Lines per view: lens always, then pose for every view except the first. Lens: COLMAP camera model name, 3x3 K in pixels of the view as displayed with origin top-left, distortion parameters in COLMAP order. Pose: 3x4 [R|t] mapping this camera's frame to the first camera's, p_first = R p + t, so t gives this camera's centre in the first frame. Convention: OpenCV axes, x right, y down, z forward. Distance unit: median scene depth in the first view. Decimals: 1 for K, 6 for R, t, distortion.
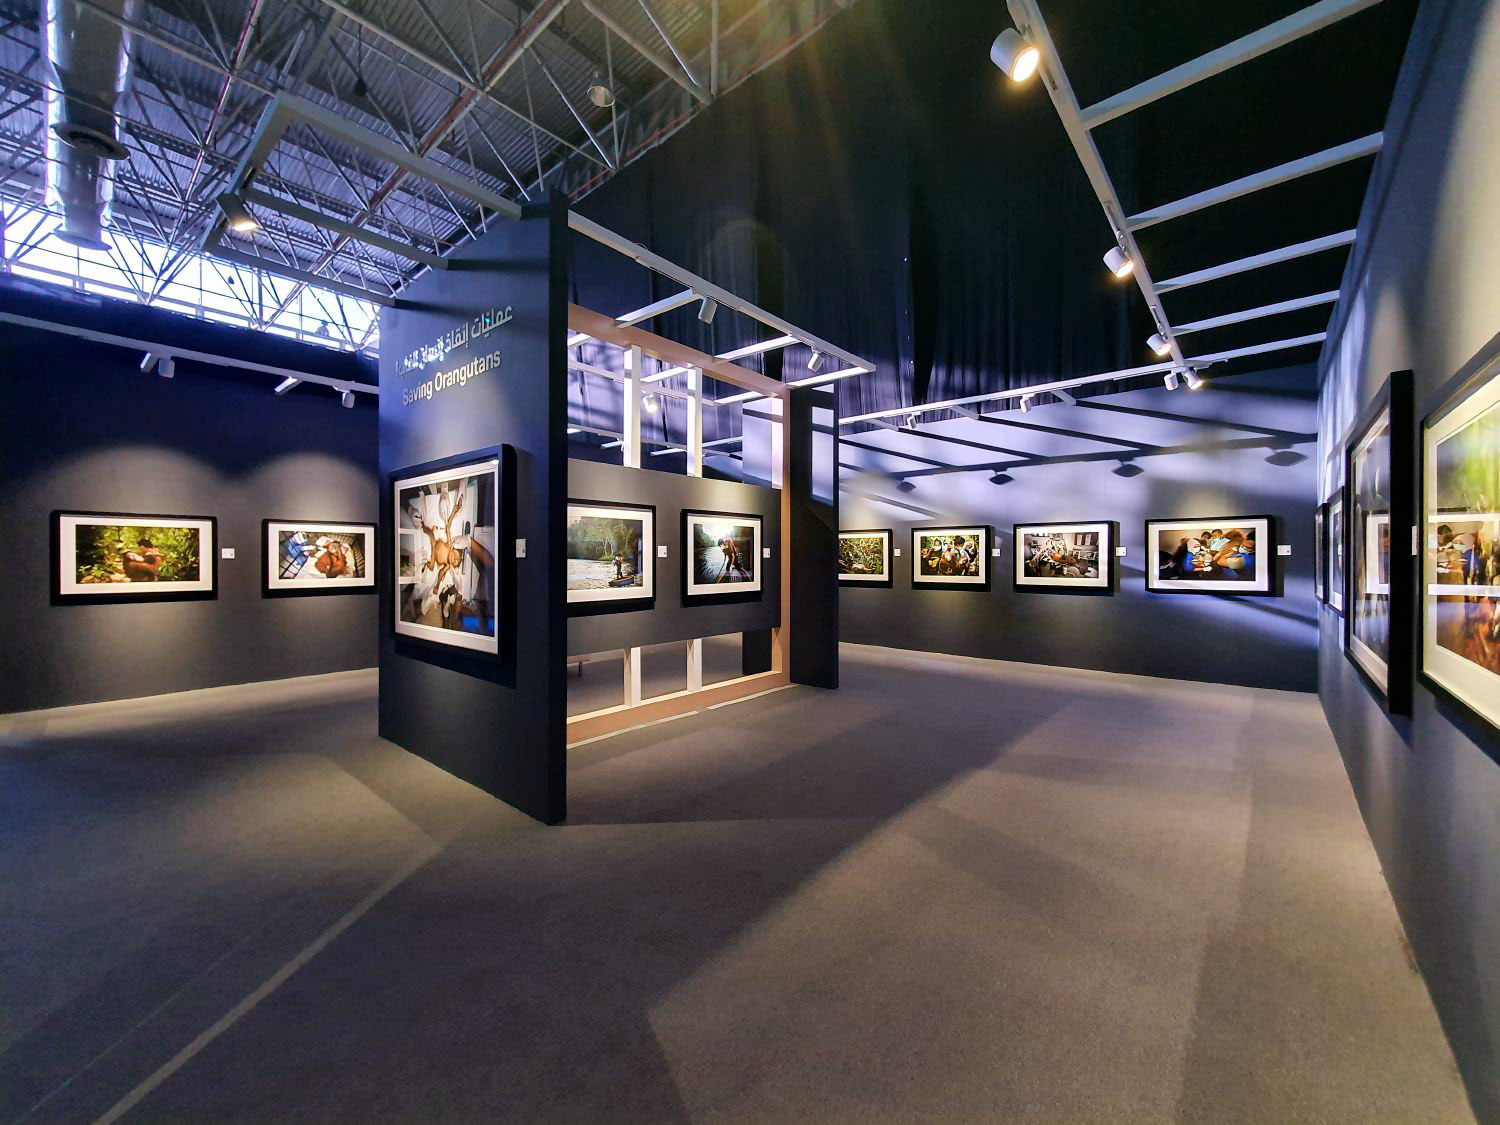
lens RADIAL K [[596.6, 0, 758.9], [0, 596.6, 561.3], [0, 0, 1]] dist [0.010419, -0.001256]
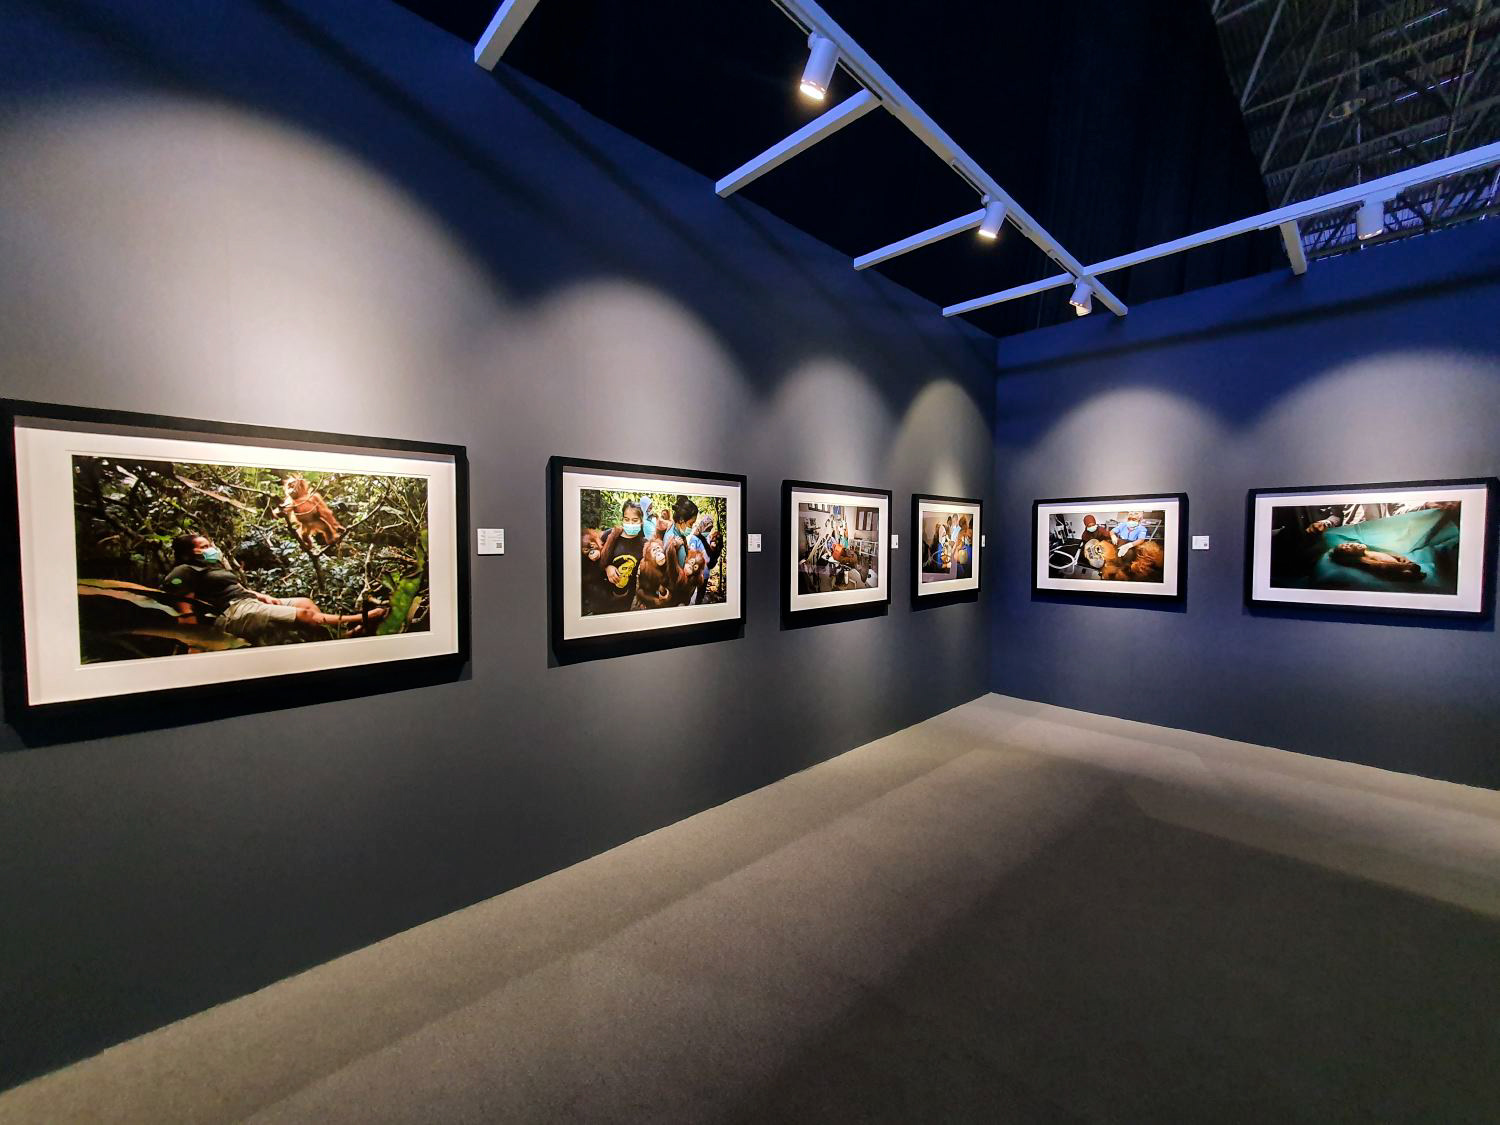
lens RADIAL K [[596.6, 0, 766.4], [0, 596.6, 560.4], [0, 0, 1]] dist [0.010419, -0.001256]
pose [[0.075963, -0.032765, 0.996572, -0.032119], [0.006741, 0.999454, 0.032346, -0.018558], [-0.997088, 0.004261, 0.076143, 1.127324]]
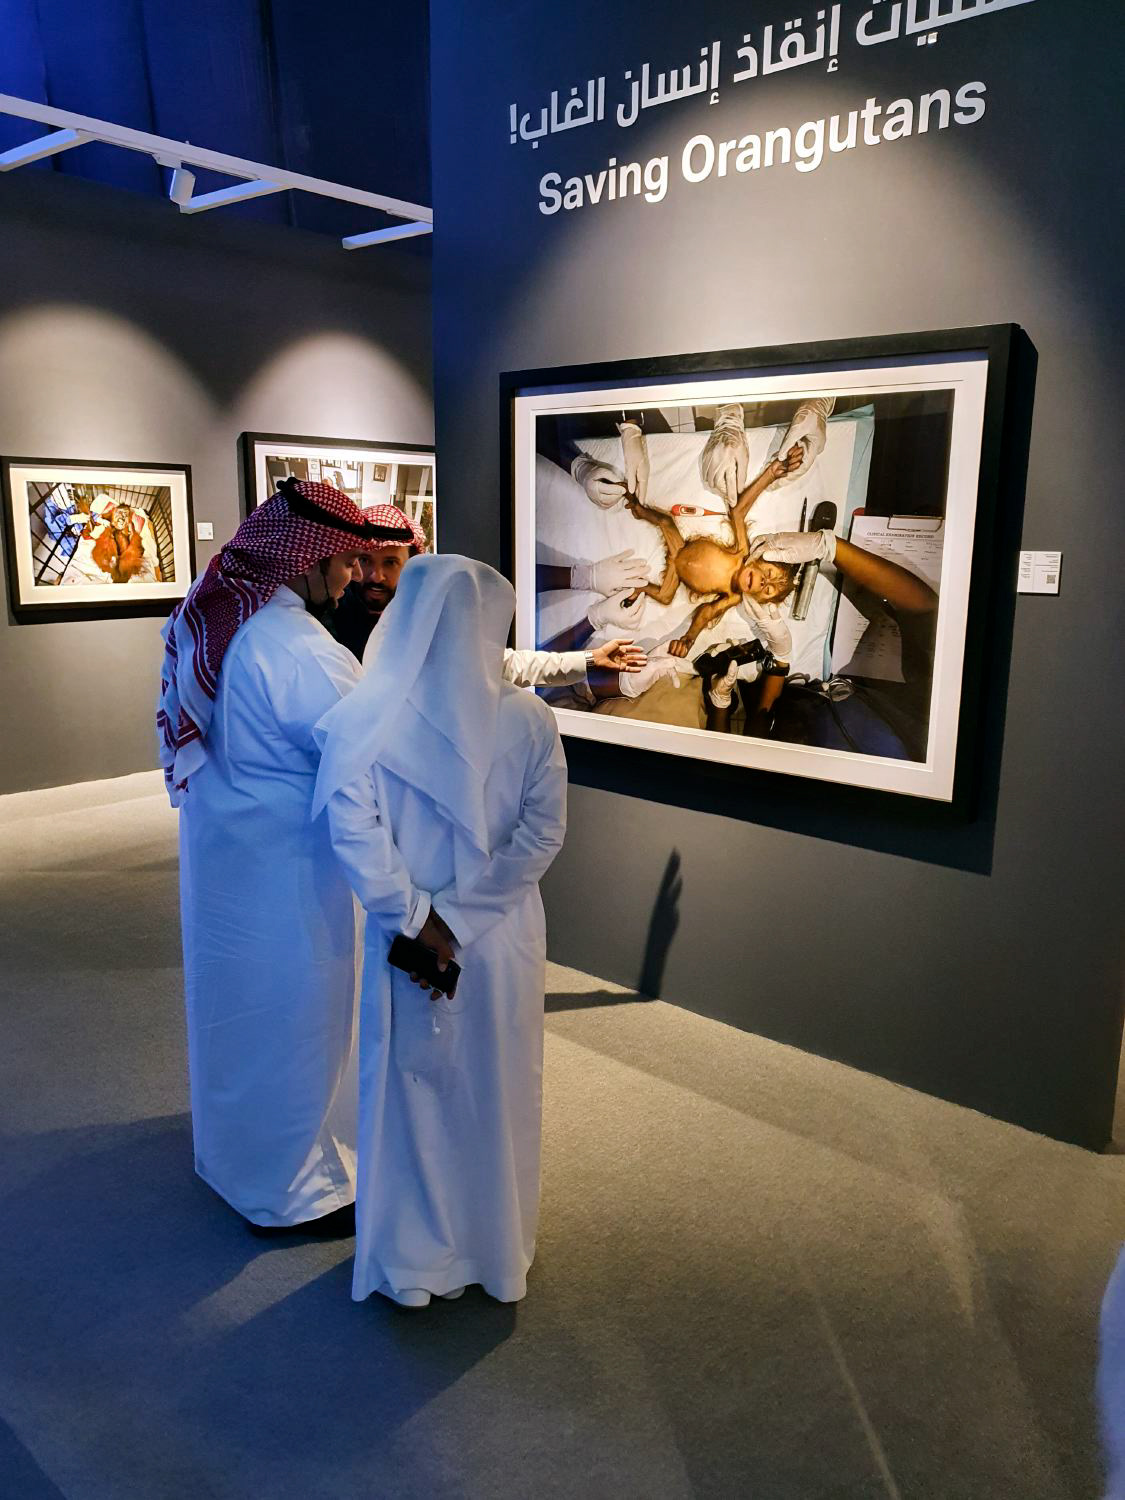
lens RADIAL K [[1177.7, 0, 549.6], [0, 1177.7, 747.7], [0, 0, 1]] dist [0.054858, -0.030724]
pose [[0.999412, 0.016909, -0.029831, -0.357005], [-0.010963, 0.981865, 0.189262, -0.027631], [0.032490, -0.188823, 0.981473, 0.047155]]
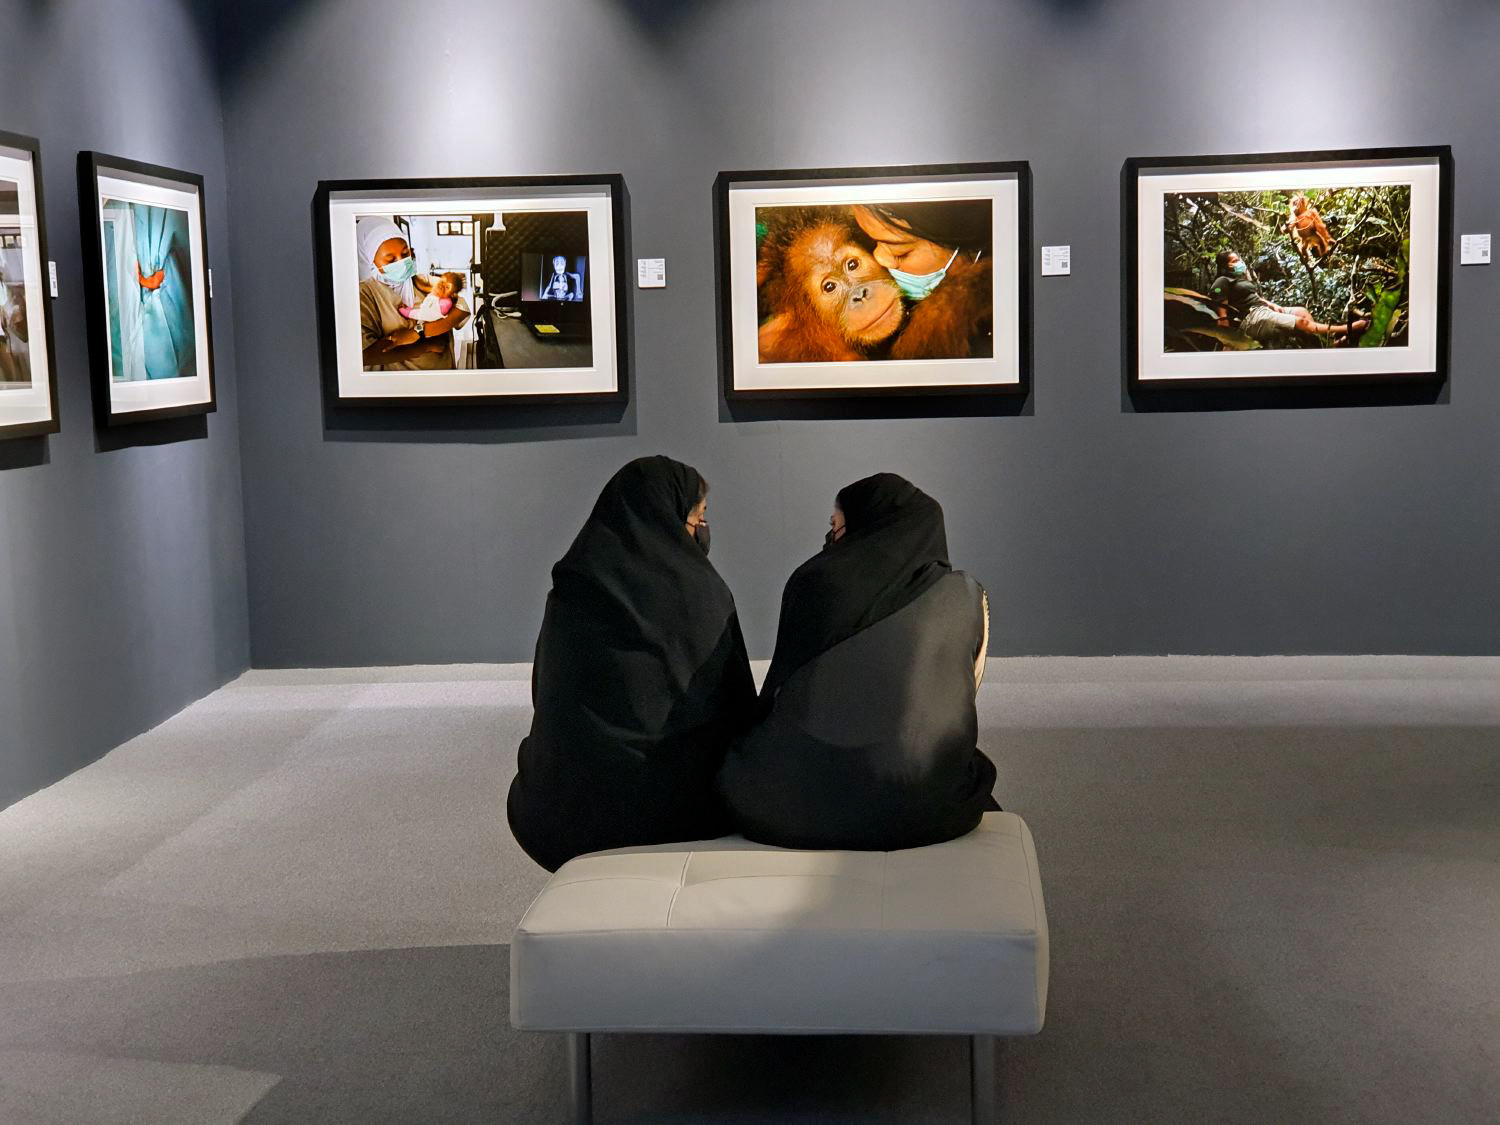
lens RADIAL K [[2265.3, 0, 743.3], [0, 2265.3, 566.1], [0, 0, 1]] dist [0.100074, 0.000000]
pose [[0.804889, -0.079412, 0.588088, -0.709930], [0.027049, 0.994885, 0.097322, 0.018021], [-0.592809, -0.062427, 0.802920, 0.577338]]
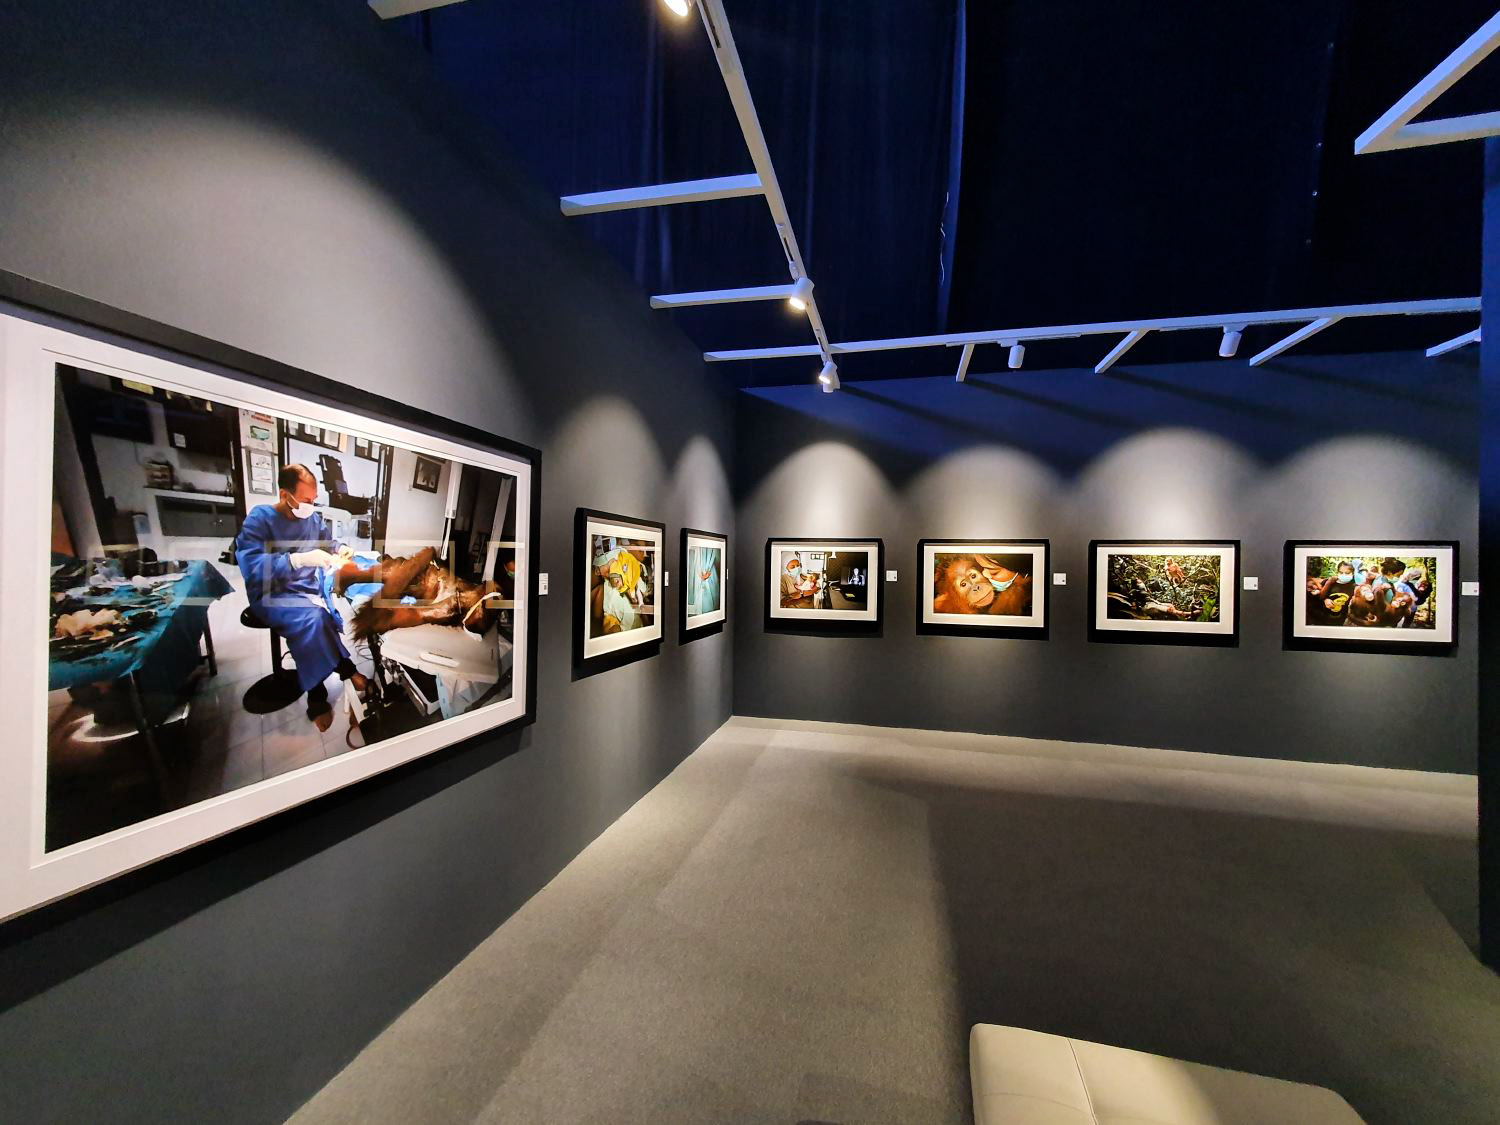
lens RADIAL K [[596.6, 0, 768.1], [0, 596.6, 563.4], [0, 0, 1]] dist [0.010419, -0.001256]
pose [[0.886233, 0.018535, 0.462869, -0.559601], [-0.014075, 0.999815, -0.013088, -0.026038], [-0.463026, 0.005084, 0.886330, 0.937181]]
